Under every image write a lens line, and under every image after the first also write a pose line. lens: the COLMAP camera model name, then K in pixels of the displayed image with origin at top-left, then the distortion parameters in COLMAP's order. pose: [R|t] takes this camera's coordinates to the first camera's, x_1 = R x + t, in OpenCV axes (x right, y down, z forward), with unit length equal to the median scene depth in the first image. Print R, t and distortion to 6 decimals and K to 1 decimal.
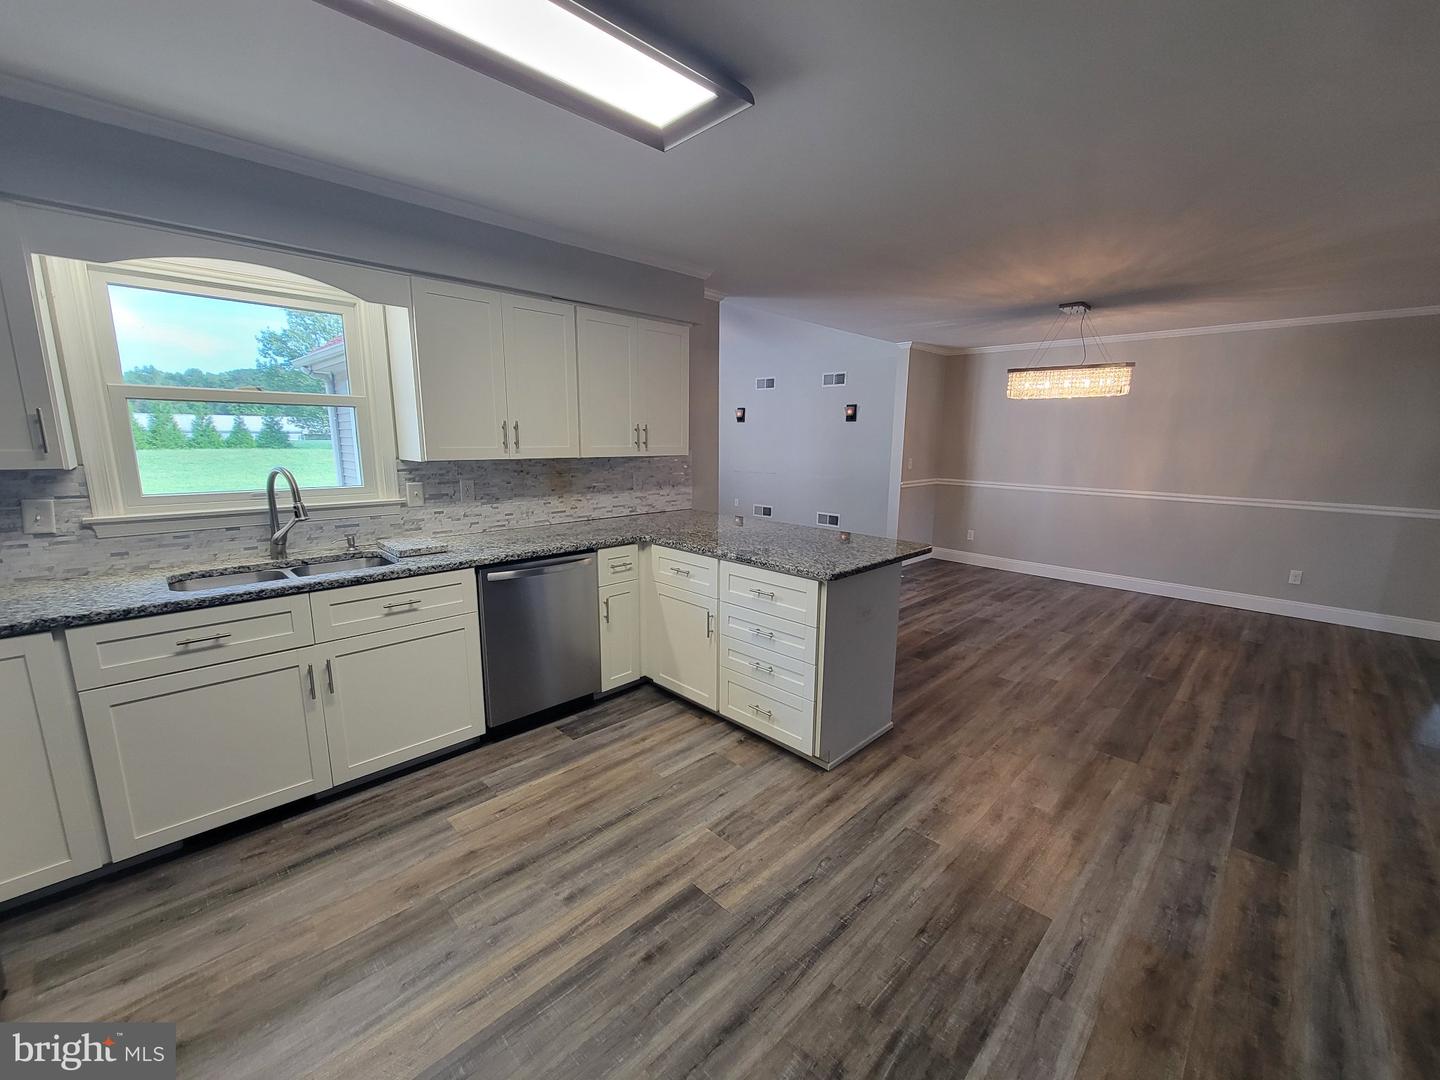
lens RADIAL K [[589.1, 0, 721.8], [0, 589.1, 541.7], [0, 0, 1]] dist [-0.006698, 0.003321]
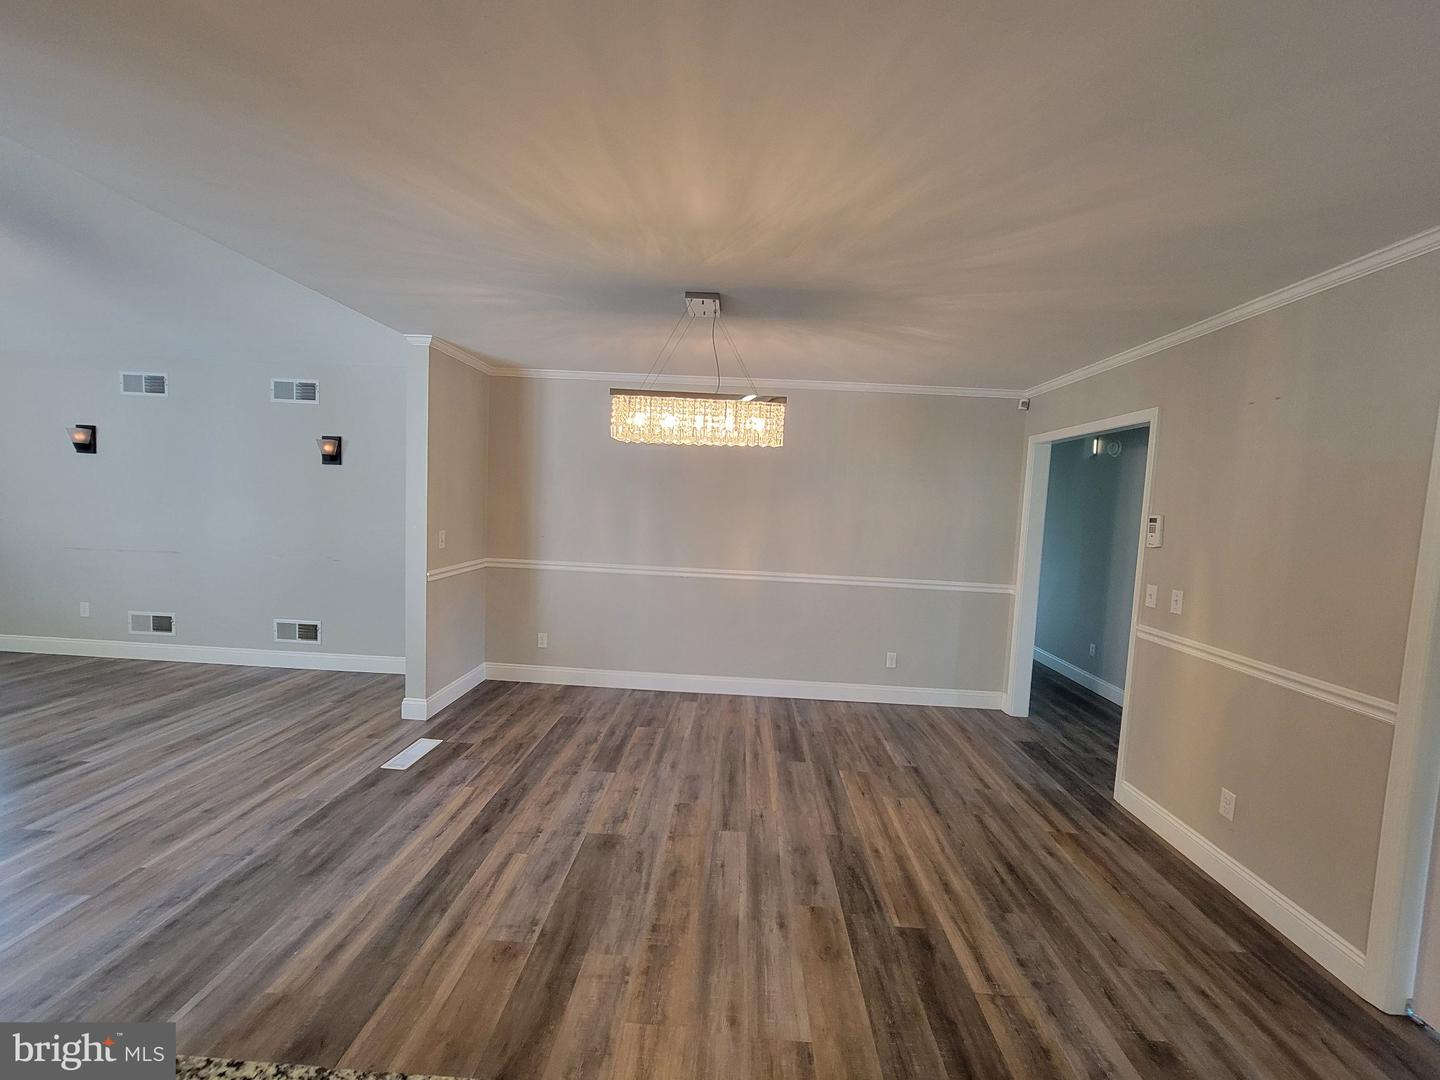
lens RADIAL K [[589.1, 0, 724.3], [0, 589.1, 543.5], [0, 0, 1]] dist [-0.006698, 0.003321]
pose [[0.730136, -0.027184, 0.682761, 0.282735], [0.085003, 0.995060, -0.051283, -0.170891], [-0.677994, 0.095481, 0.728839, 0.861673]]
